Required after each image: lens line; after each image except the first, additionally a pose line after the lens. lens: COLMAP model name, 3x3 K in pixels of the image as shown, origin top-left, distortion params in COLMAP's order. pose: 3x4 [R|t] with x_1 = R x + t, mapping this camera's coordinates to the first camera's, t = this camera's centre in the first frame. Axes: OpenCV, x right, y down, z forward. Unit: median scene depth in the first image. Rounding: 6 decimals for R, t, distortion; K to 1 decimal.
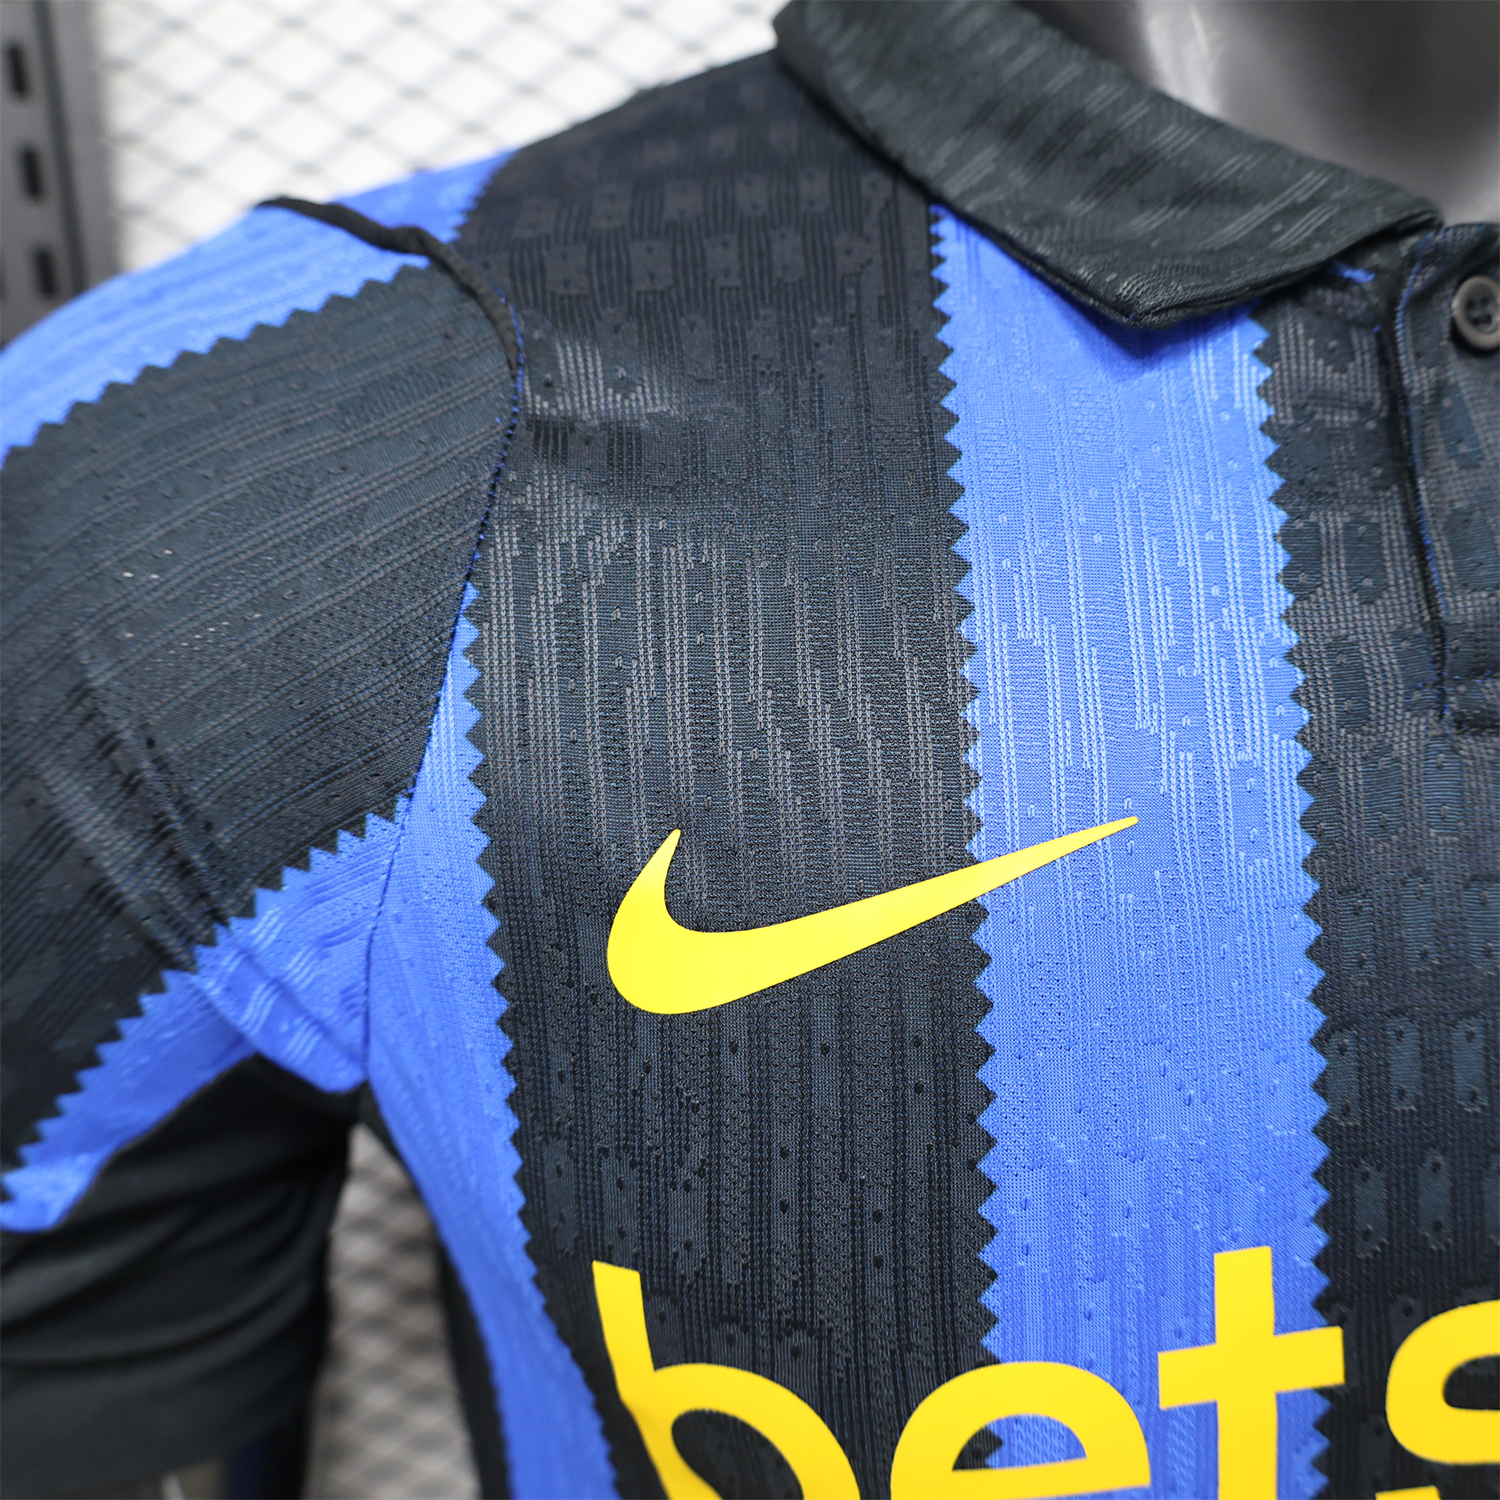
lens RADIAL K [[1551.0, 0, 731.1], [0, 1551.0, 746.3], [0, 0, 1]] dist [-0.006631, -0.002952]
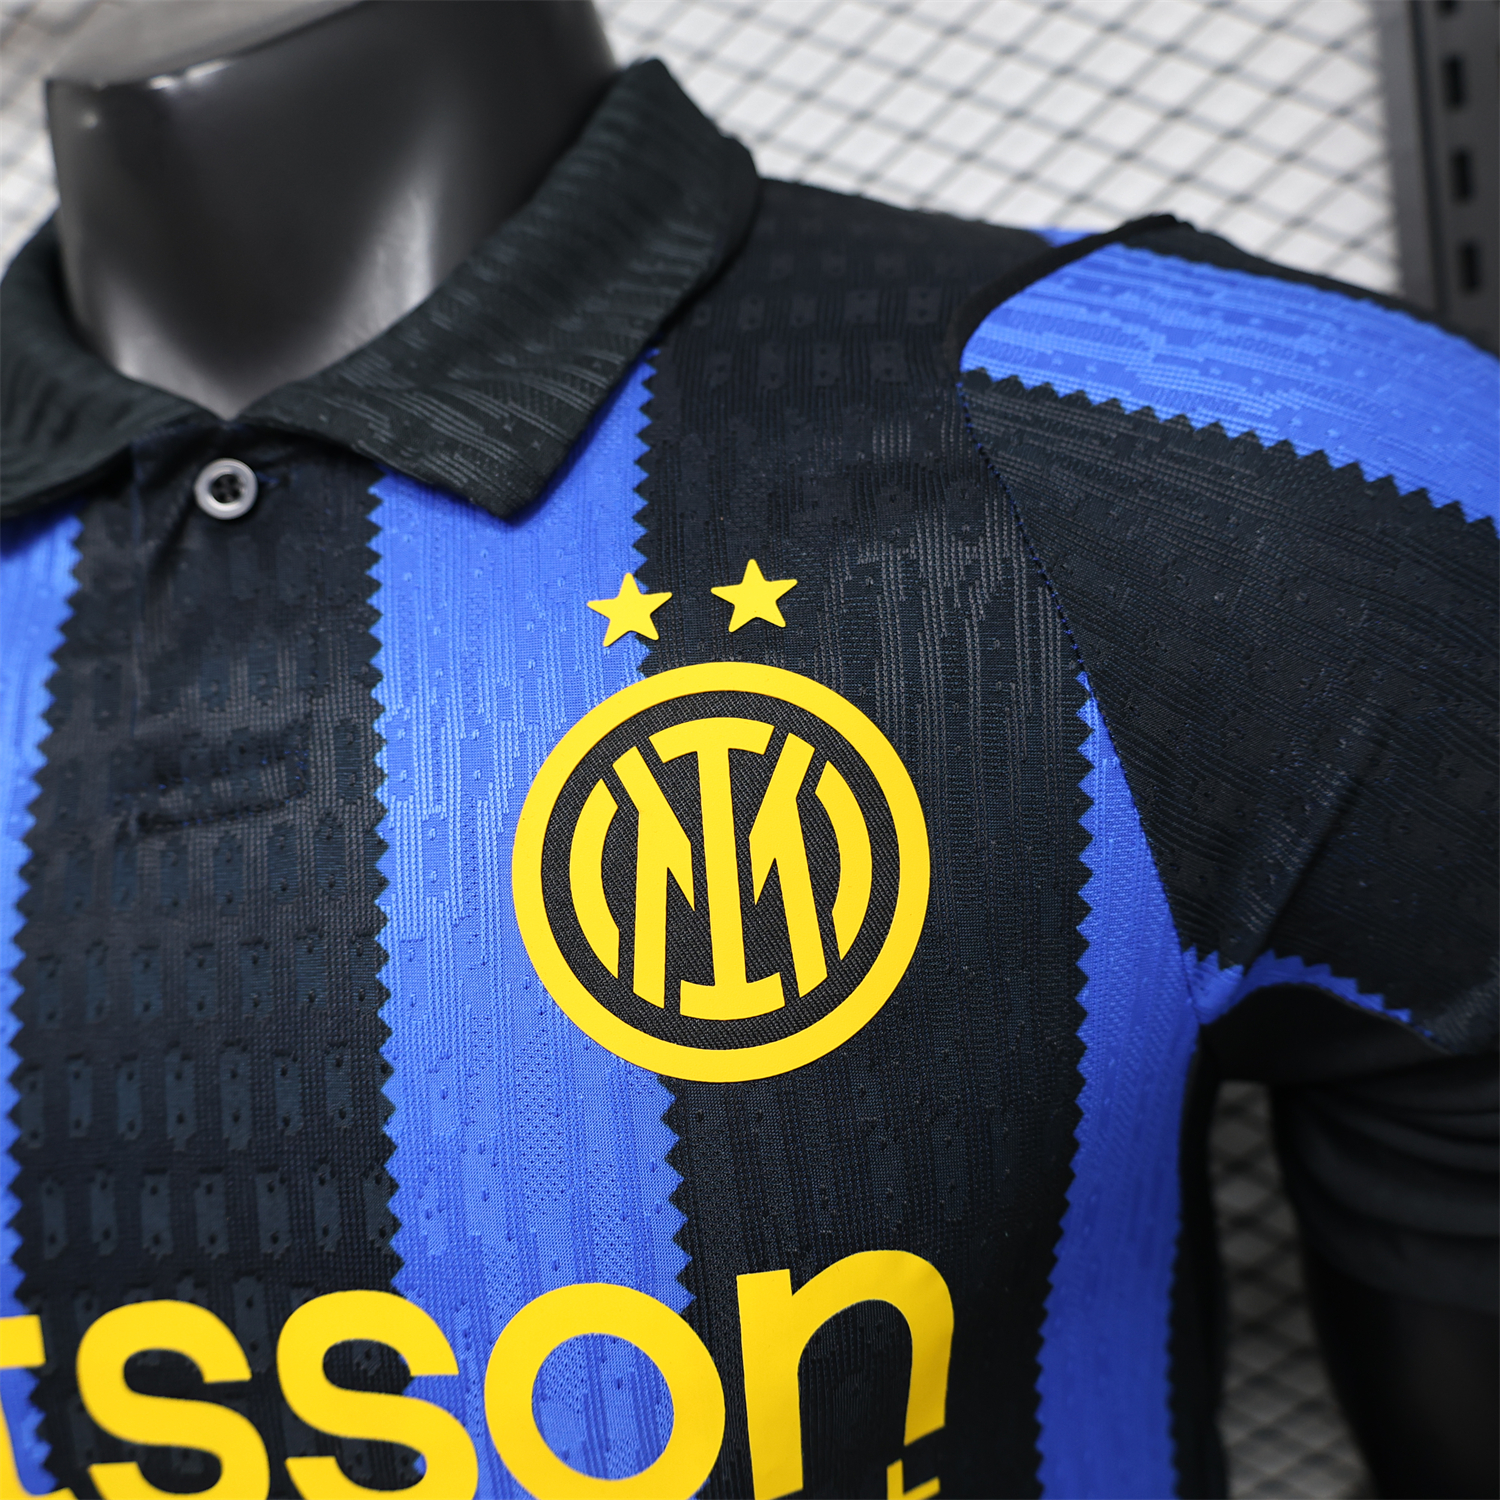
lens RADIAL K [[1551.0, 0, 731.1], [0, 1551.0, 746.3], [0, 0, 1]] dist [-0.006631, -0.002952]
pose [[0.951792, -0.066131, -0.299531, 1.264015], [0.037772, 0.994320, -0.099505, 0.065026], [0.304410, 0.083394, 0.948884, -0.037455]]
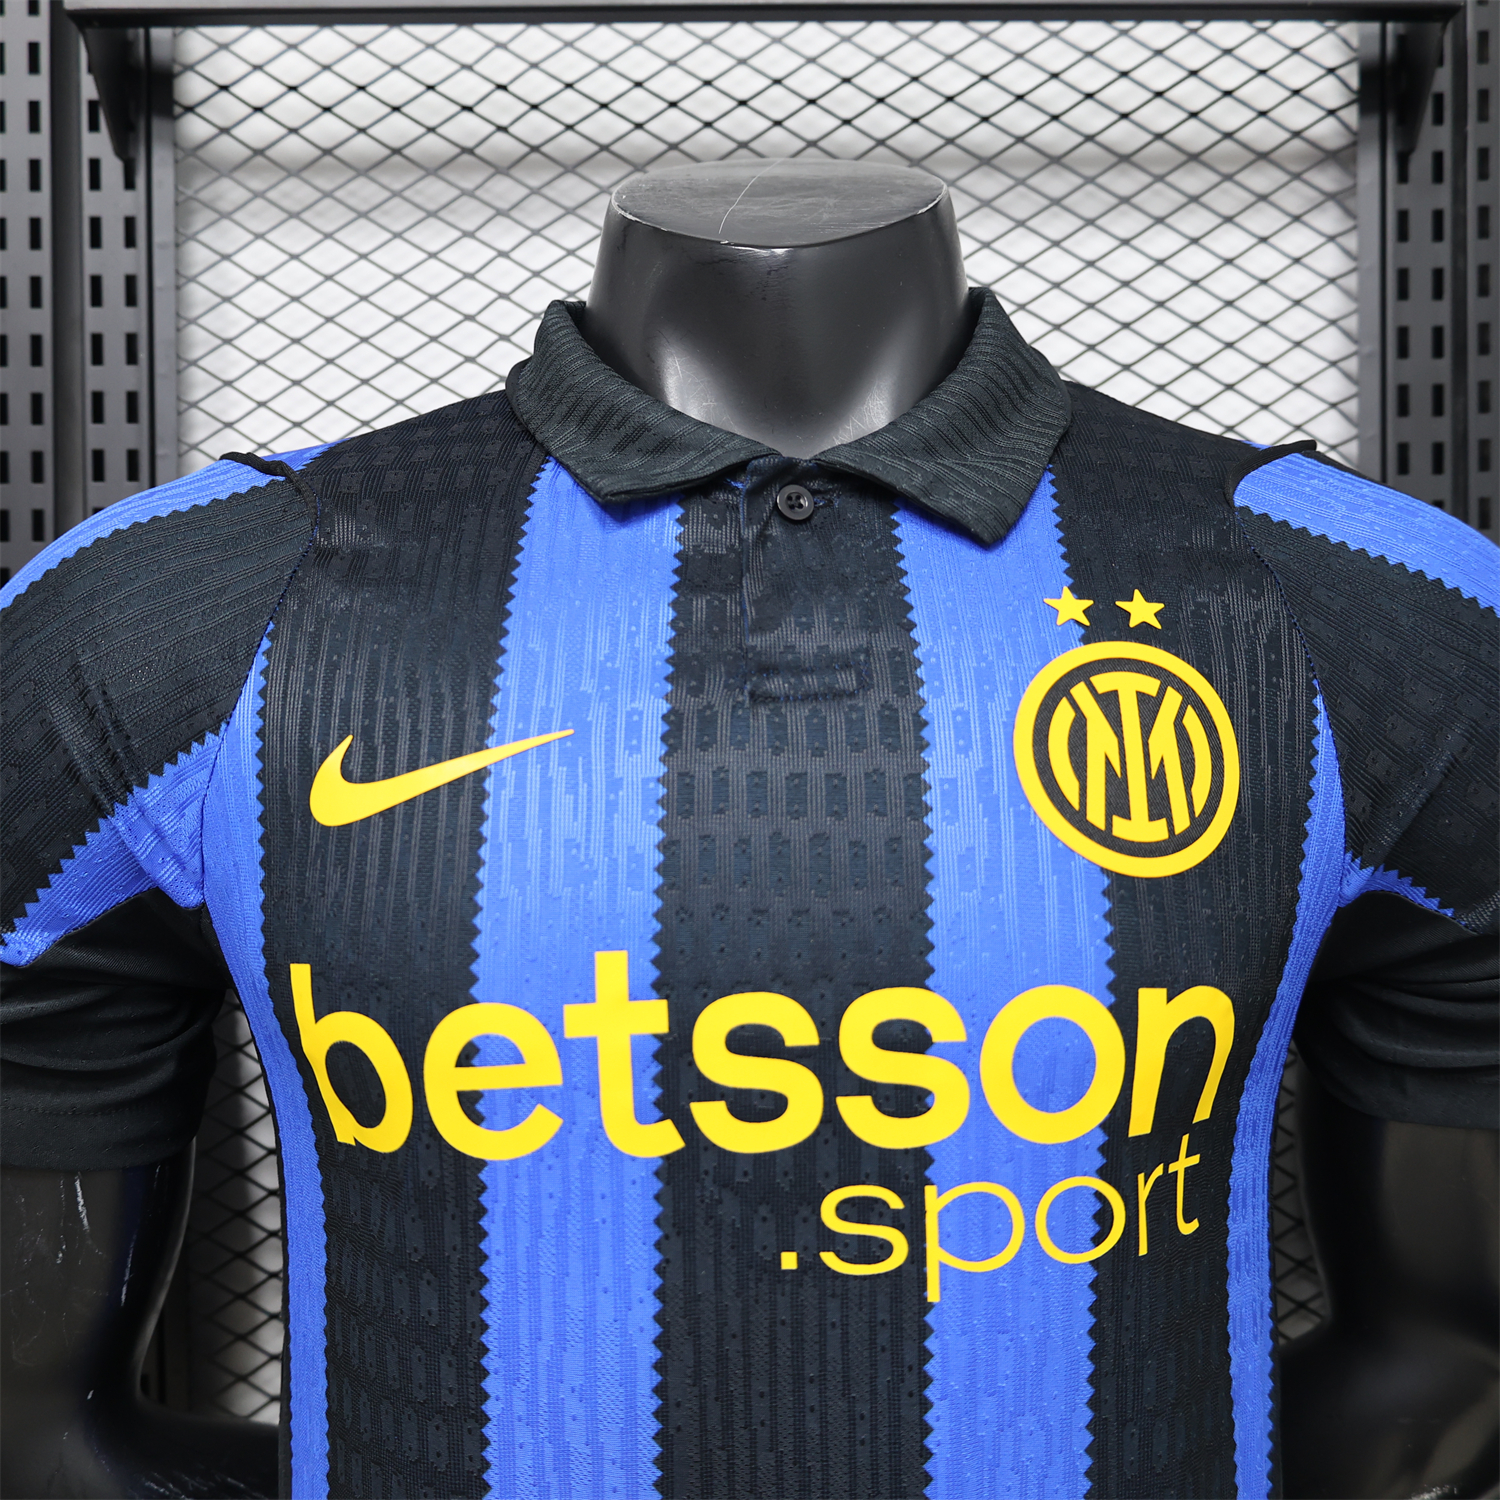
lens RADIAL K [[1551.0, 0, 731.1], [0, 1551.0, 746.3], [0, 0, 1]] dist [-0.006631, -0.002952]
pose [[0.995652, 0.027813, -0.088900, 0.604869], [-0.047592, 0.972305, -0.228821, 0.481141], [0.080074, 0.232057, 0.969401, -0.848182]]
